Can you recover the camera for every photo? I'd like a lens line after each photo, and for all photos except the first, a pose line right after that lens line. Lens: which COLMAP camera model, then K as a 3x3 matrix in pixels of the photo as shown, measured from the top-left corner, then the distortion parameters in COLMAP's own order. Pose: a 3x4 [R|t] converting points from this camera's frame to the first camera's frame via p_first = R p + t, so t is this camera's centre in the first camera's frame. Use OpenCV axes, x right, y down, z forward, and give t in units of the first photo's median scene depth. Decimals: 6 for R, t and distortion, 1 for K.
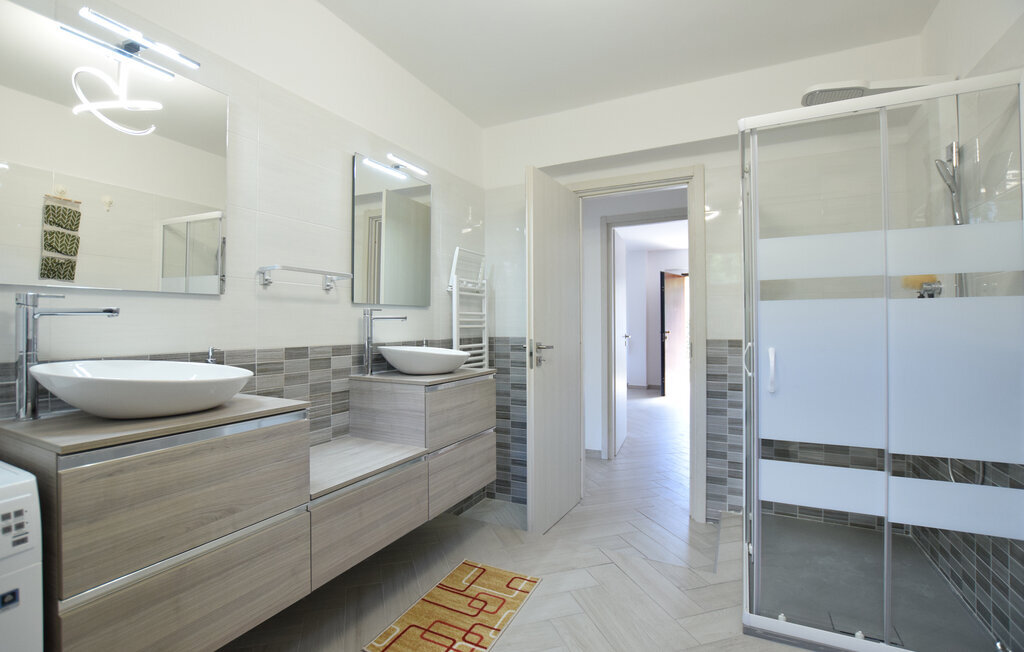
lens RADIAL K [[459.0, 0, 512.2], [0, 459.0, 310.4], [0, 0, 1]] dist [-0.036278, 0.007181]
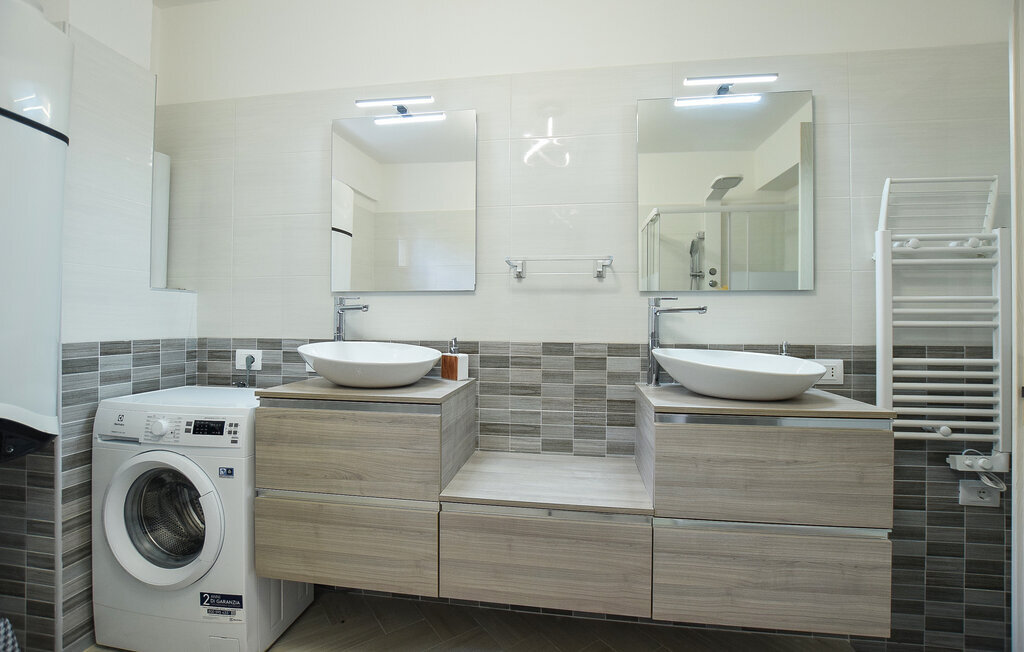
lens RADIAL K [[459.0, 0, 512.2], [0, 459.0, 310.4], [0, 0, 1]] dist [-0.036278, 0.007181]
pose [[0.313224, -0.014454, -0.949569, 0.358408], [0.022104, 0.999724, -0.007926, 0.020119], [0.949422, -0.018507, 0.313457, 0.588830]]
